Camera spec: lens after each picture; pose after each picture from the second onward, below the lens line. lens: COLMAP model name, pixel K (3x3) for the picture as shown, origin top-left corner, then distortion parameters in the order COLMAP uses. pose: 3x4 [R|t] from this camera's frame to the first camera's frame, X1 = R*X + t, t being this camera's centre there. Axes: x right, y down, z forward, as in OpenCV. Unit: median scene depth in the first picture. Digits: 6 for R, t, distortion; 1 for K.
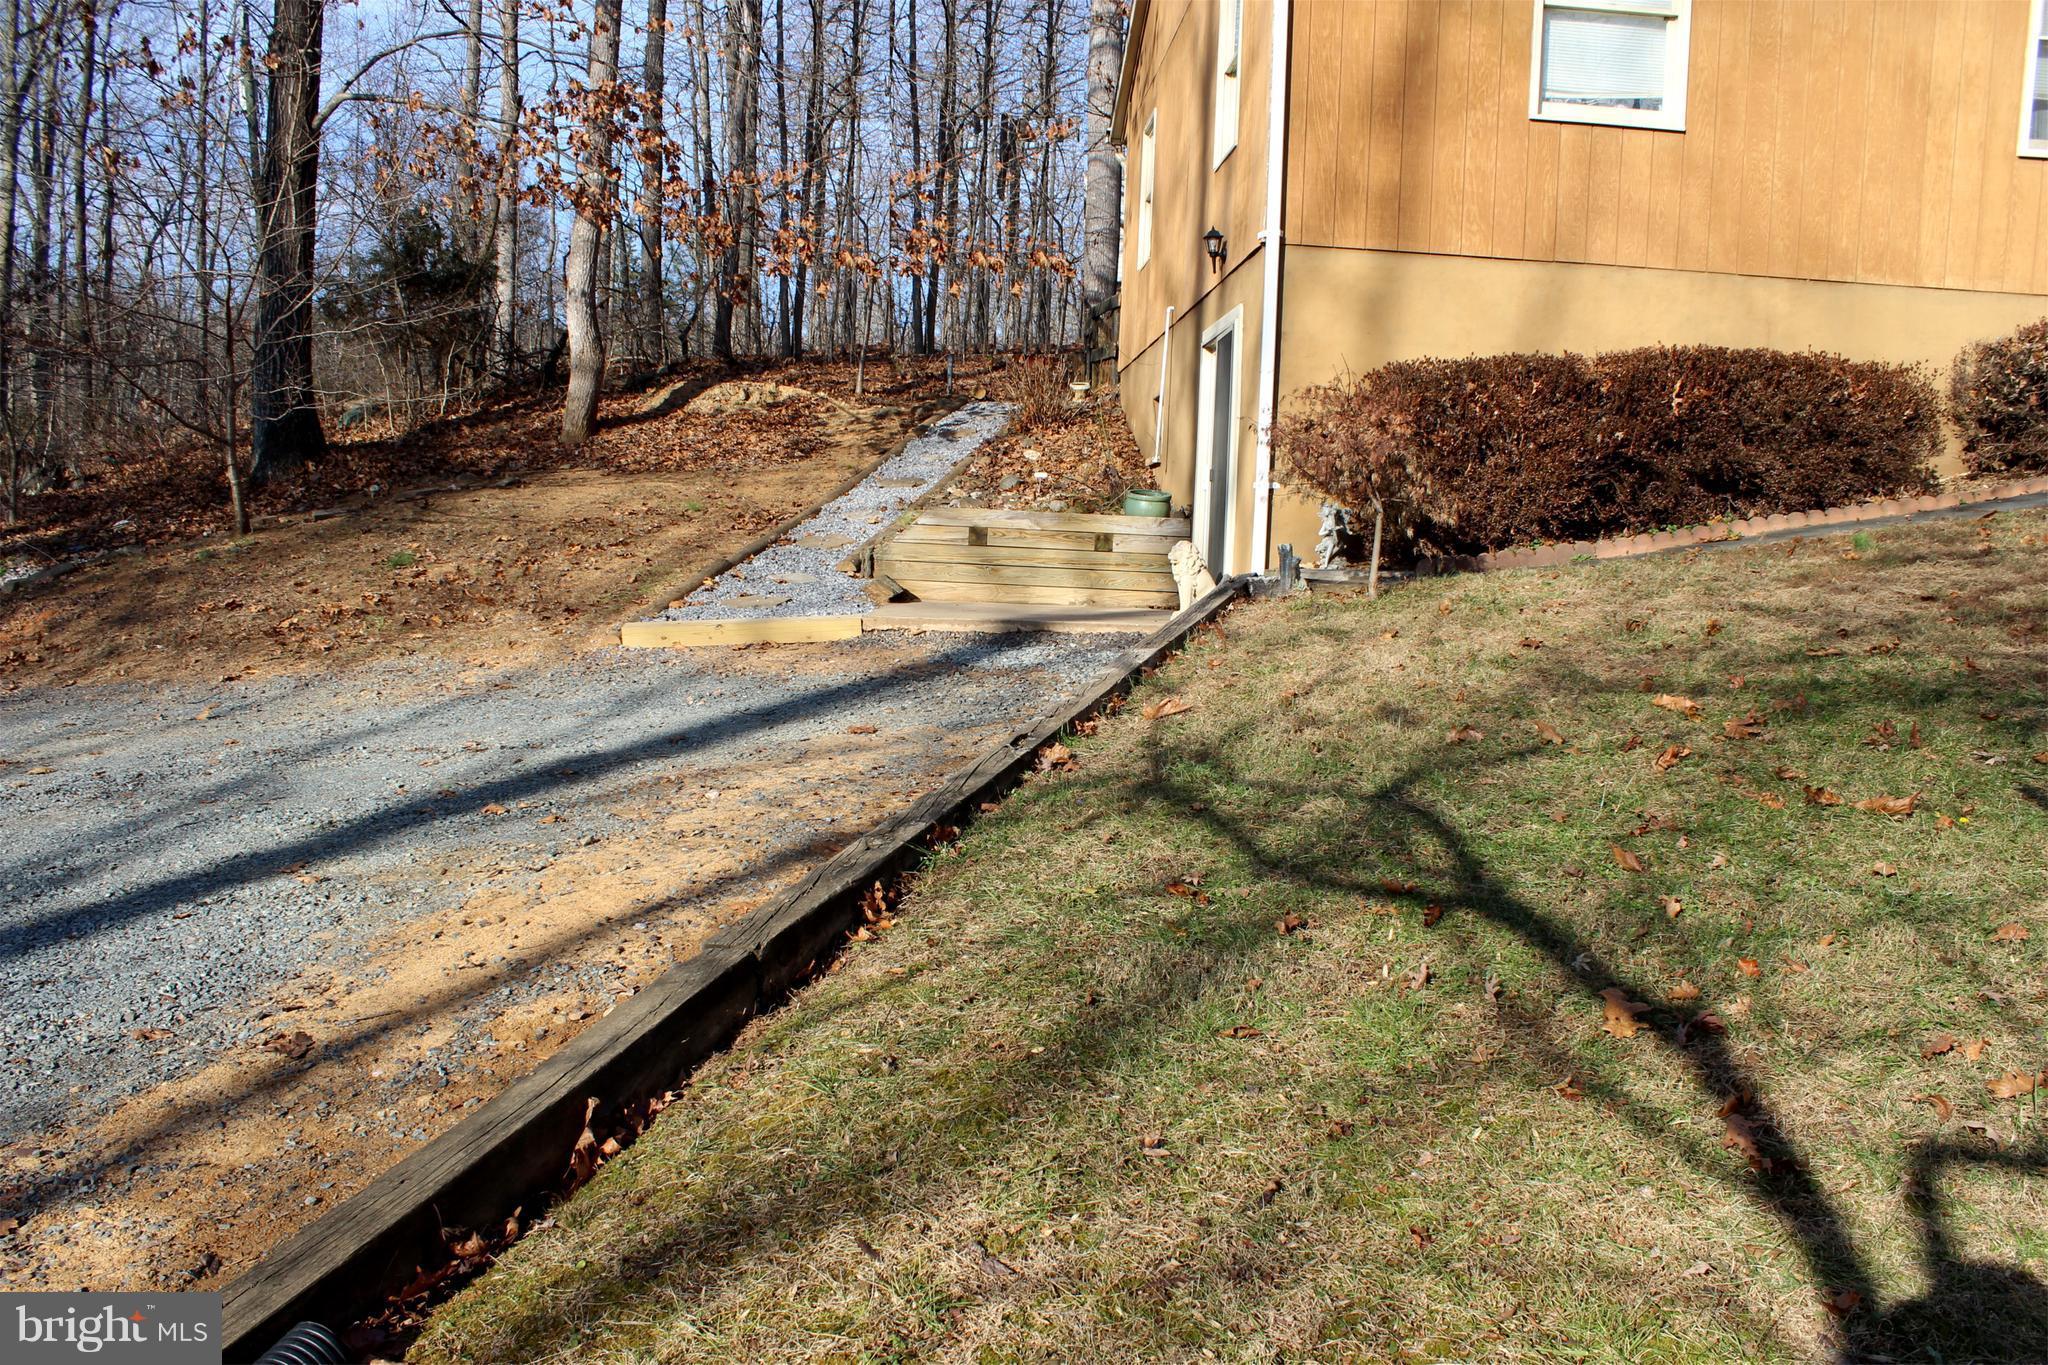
lens RADIAL K [[1702.5, 0, 1024.0], [0, 1702.5, 682.5], [0, 0, 1]] dist [-0.166534, 0.150014]
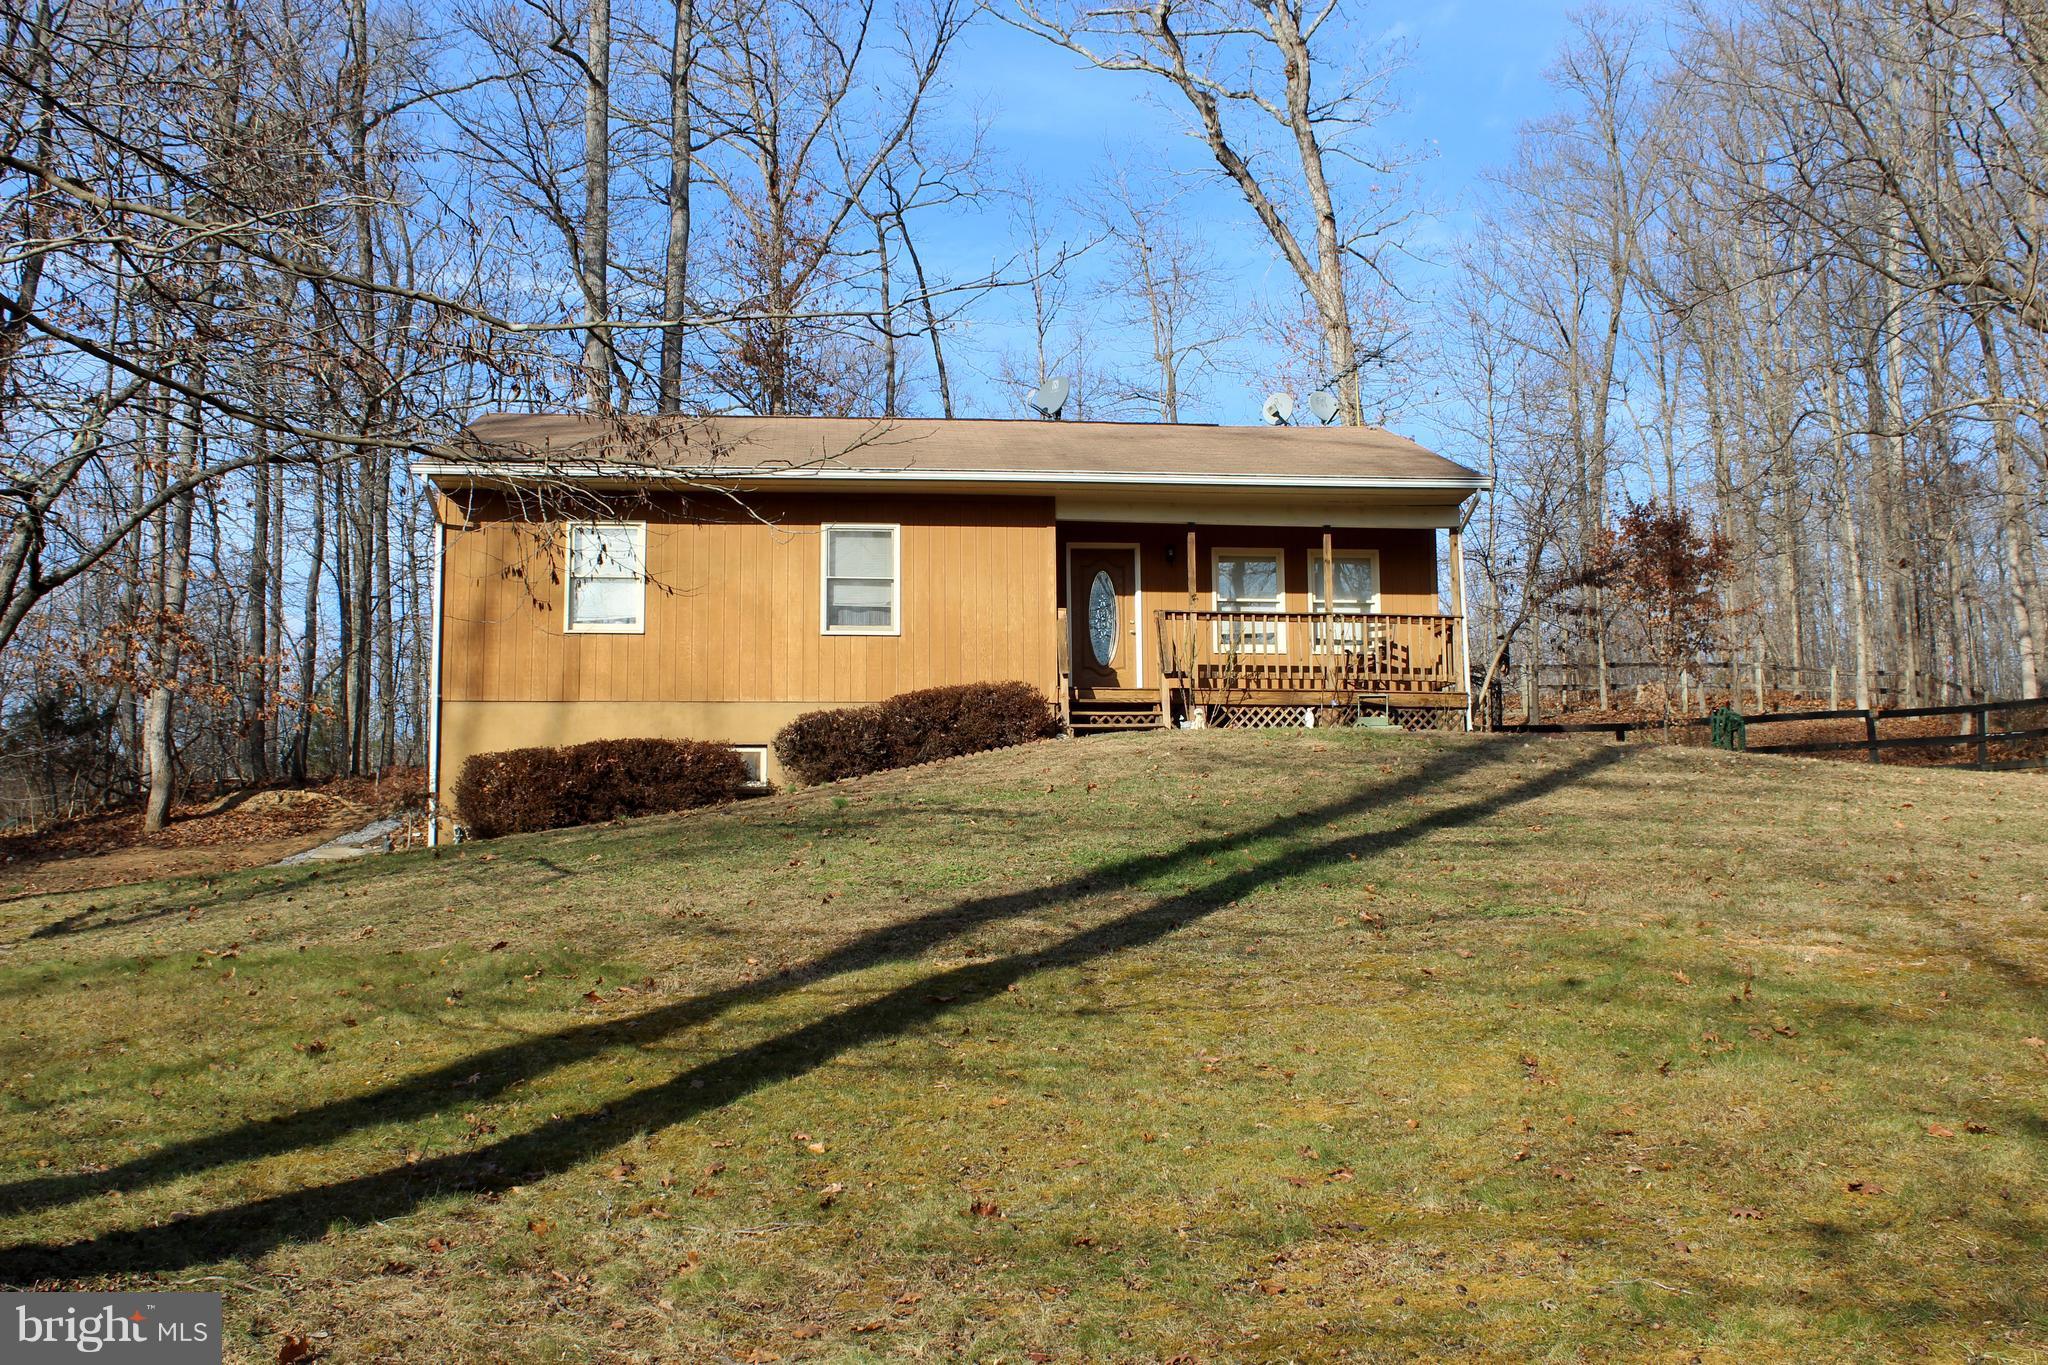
lens RADIAL K [[1702.5, 0, 1024.0], [0, 1702.5, 682.5], [0, 0, 1]] dist [-0.166534, 0.150014]
pose [[0.990738, -0.038239, 0.130295, 0.585010], [0.068546, 0.969141, -0.236784, 0.237266], [-0.117219, 0.243522, 0.962786, -0.996947]]
